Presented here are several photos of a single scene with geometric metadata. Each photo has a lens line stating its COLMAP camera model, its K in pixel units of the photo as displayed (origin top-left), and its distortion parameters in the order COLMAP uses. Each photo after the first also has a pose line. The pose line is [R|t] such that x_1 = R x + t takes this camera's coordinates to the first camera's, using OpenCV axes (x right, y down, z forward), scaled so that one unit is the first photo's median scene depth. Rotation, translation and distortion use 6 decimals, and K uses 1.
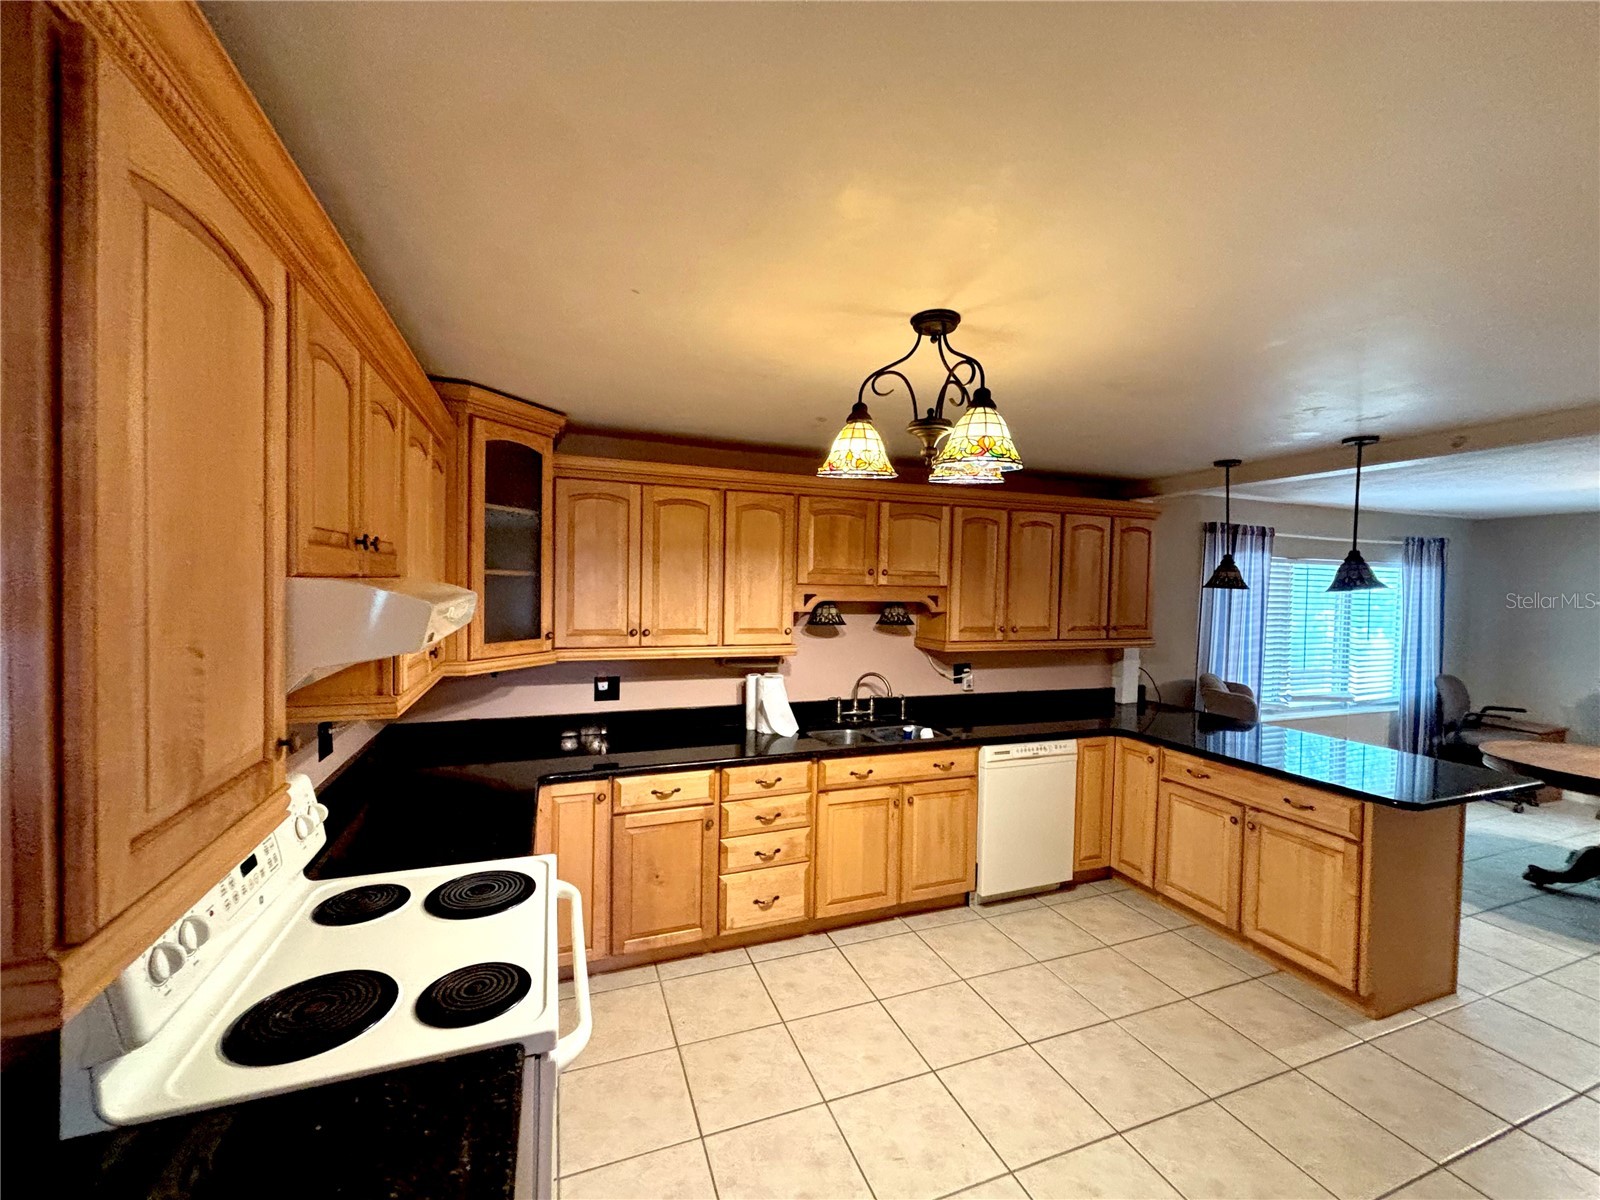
lens RADIAL K [[649.6, 0, 794.1], [0, 649.6, 597.7], [0, 0, 1]] dist [0.003558, -0.001145]
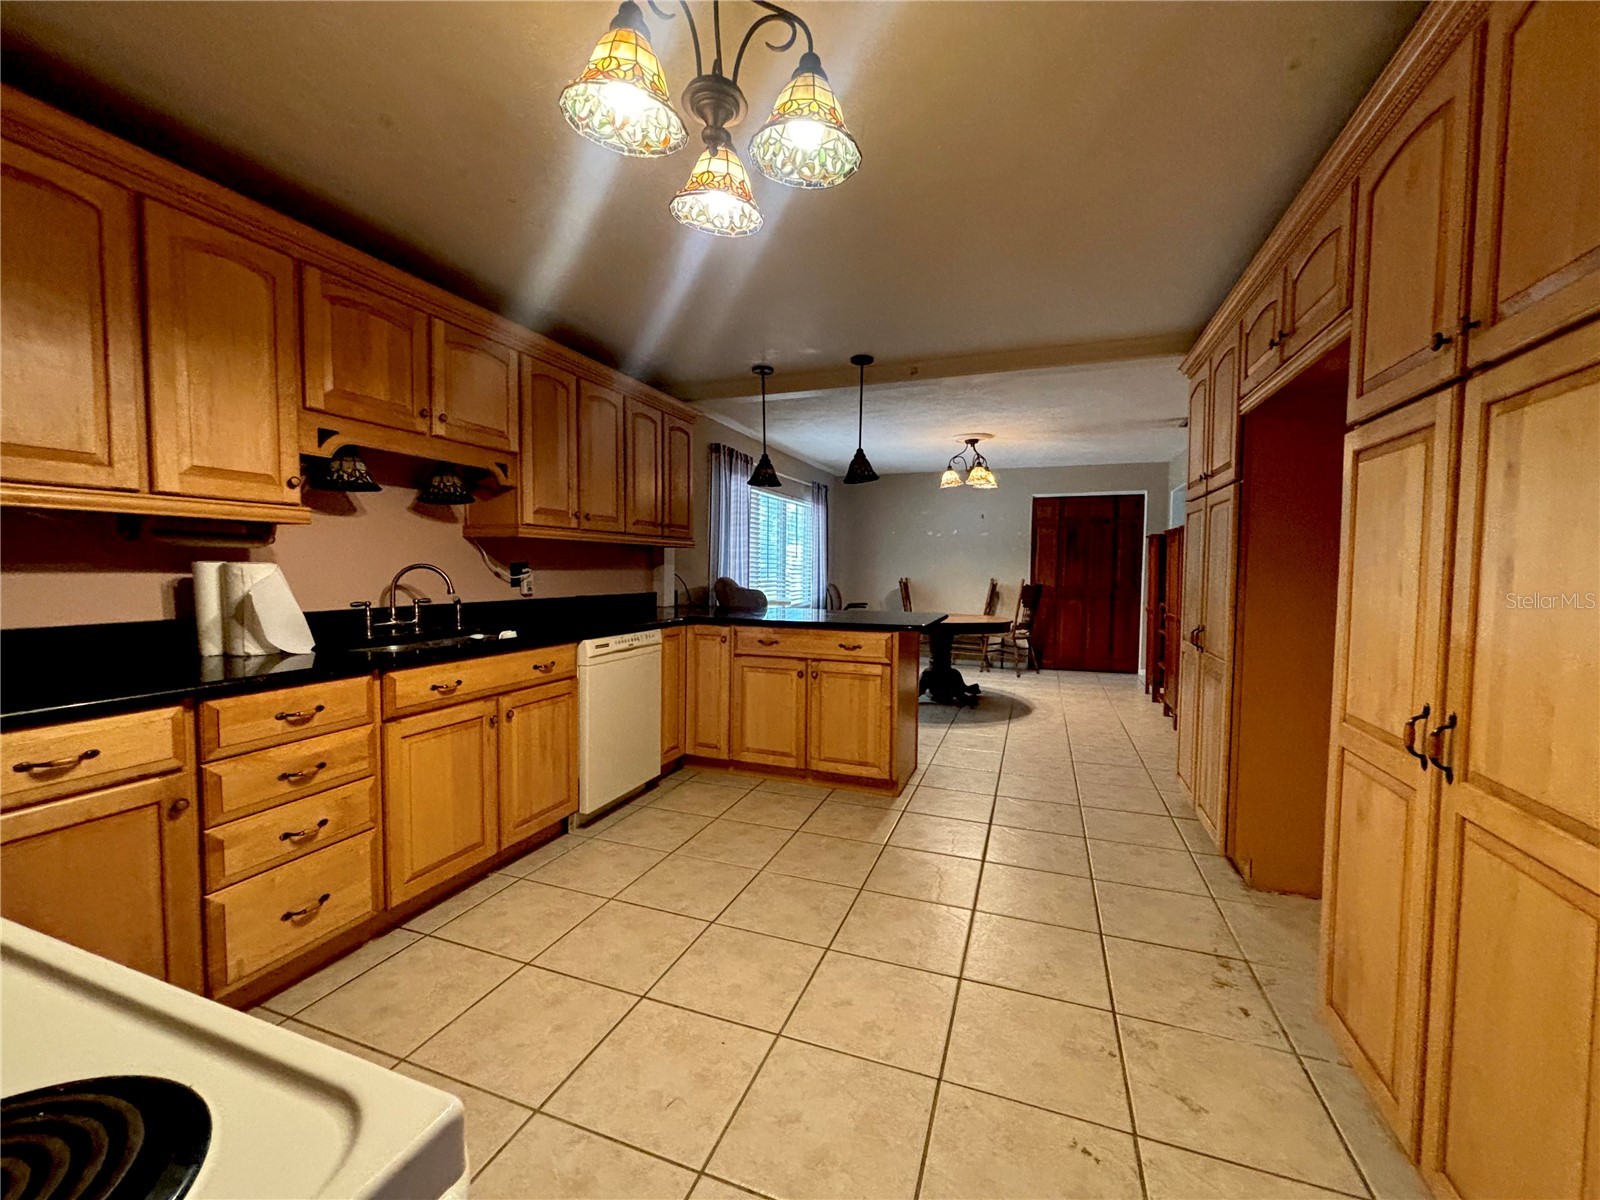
lens RADIAL K [[649.6, 0, 795.6], [0, 649.6, 601.3], [0, 0, 1]] dist [0.003558, -0.001145]
pose [[0.659614, -0.053554, 0.749694, -0.161153], [0.020540, 0.998370, 0.053245, 0.138995], [-0.751324, -0.019722, 0.659639, 0.232353]]
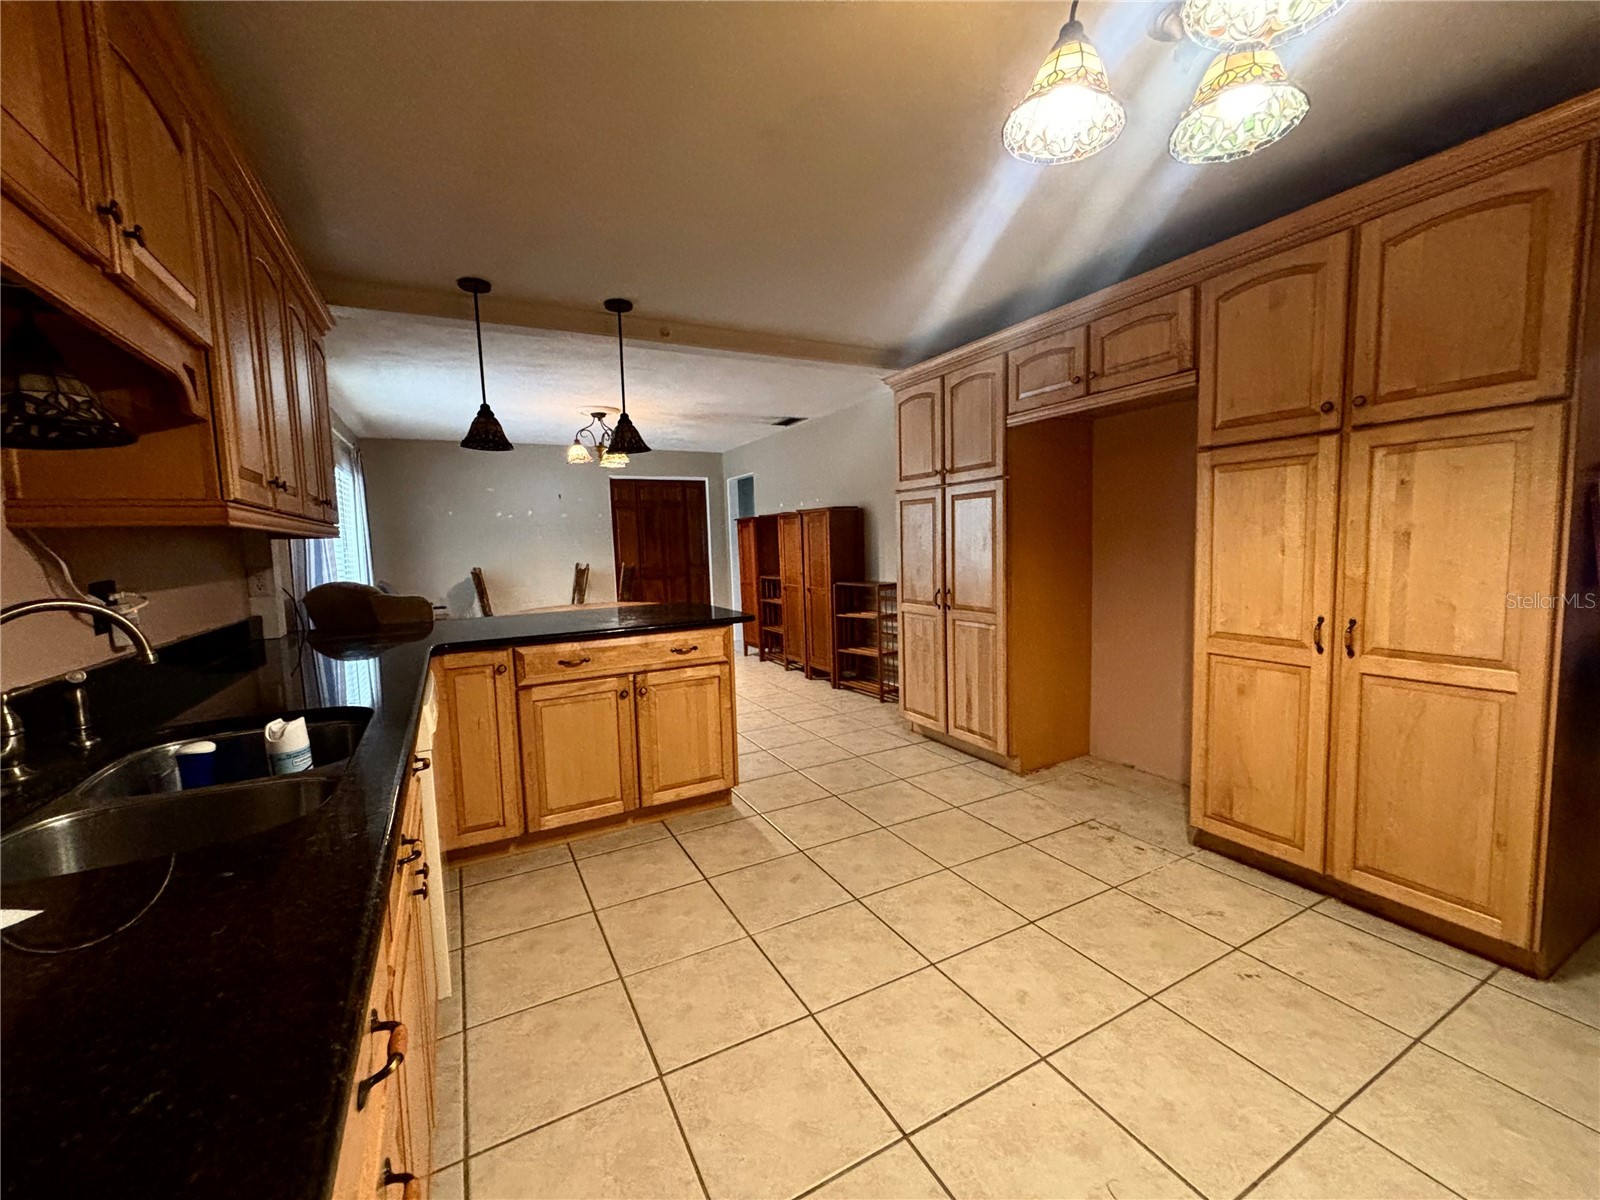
lens RADIAL K [[649.6, 0, 802.9], [0, 649.6, 601.7], [0, 0, 1]] dist [0.003558, -0.001145]
pose [[-0.128324, -0.107923, 0.985843, -0.215706], [0.051140, 0.992018, 0.115256, 0.110304], [-0.990413, 0.065206, -0.121781, 0.774653]]
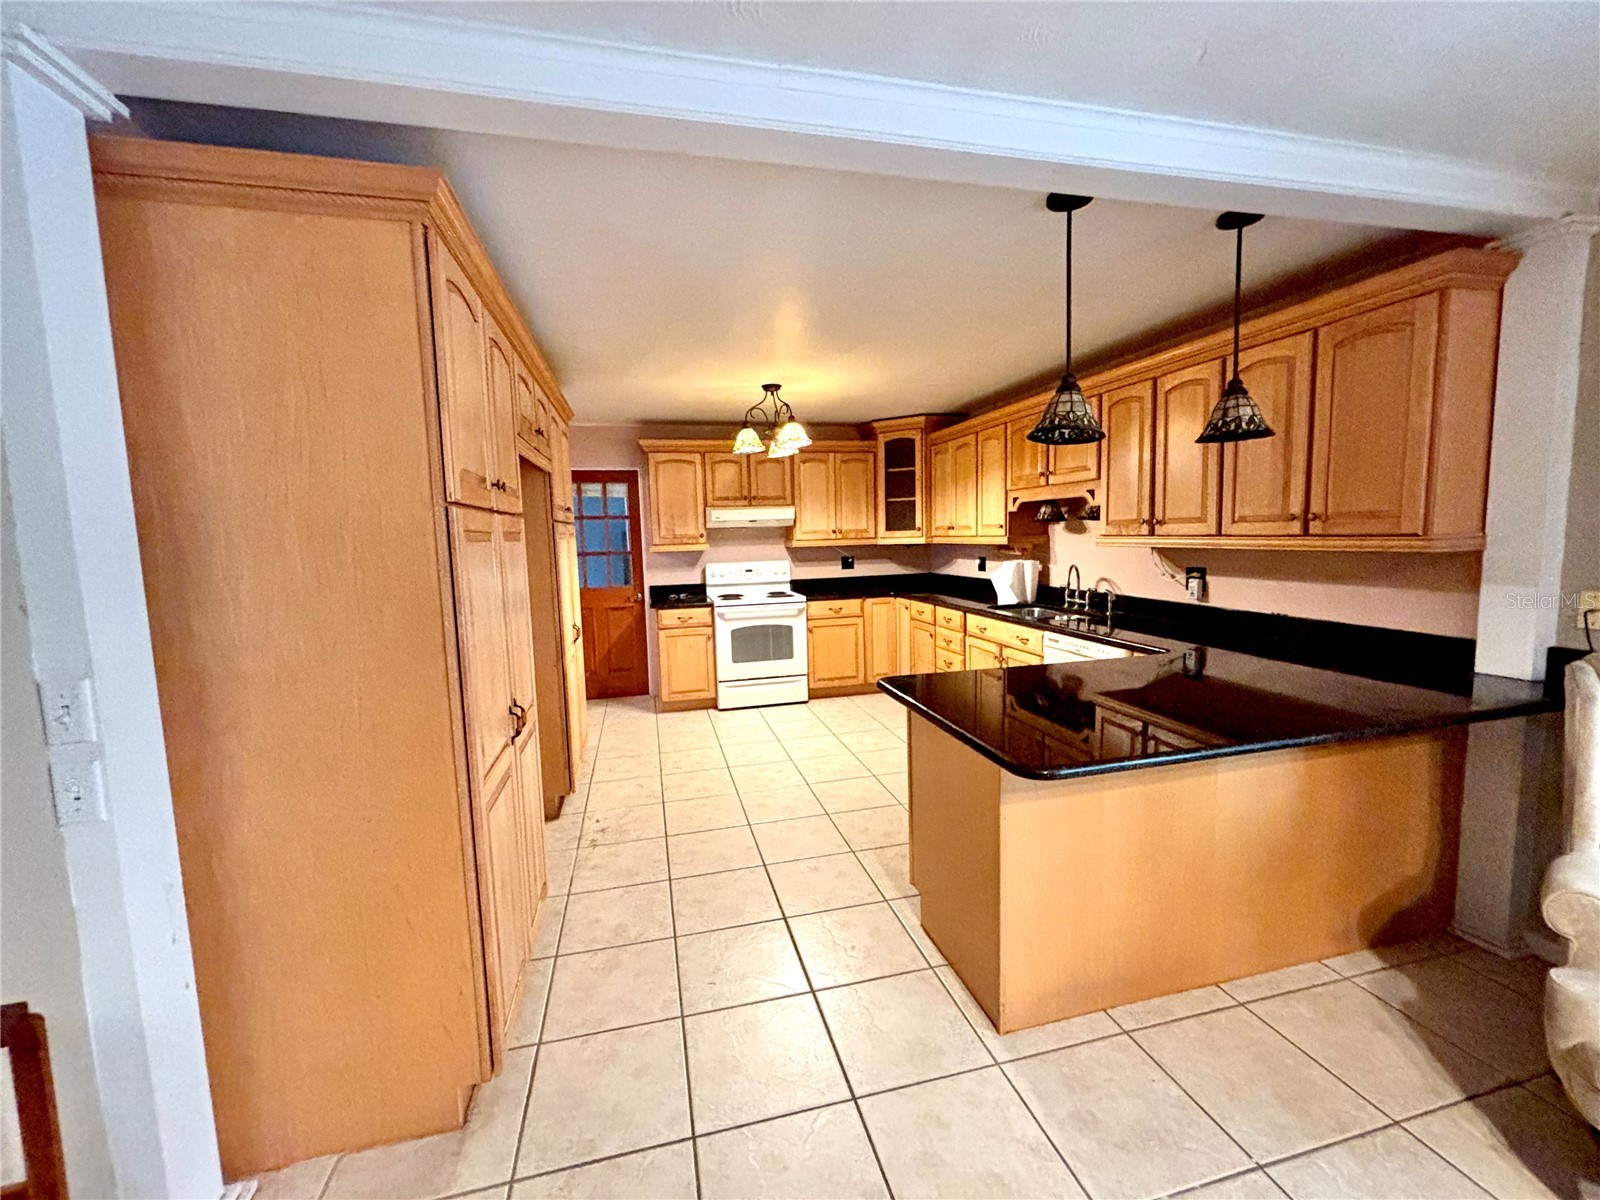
lens RADIAL K [[649.6, 0, 804.2], [0, 649.6, 602.6], [0, 0, 1]] dist [0.003558, -0.001145]
pose [[-0.117801, 0.091638, -0.988800, 1.394281], [0.003736, 0.995767, 0.091839, 0.083527], [0.993030, 0.007125, -0.117645, 0.736732]]
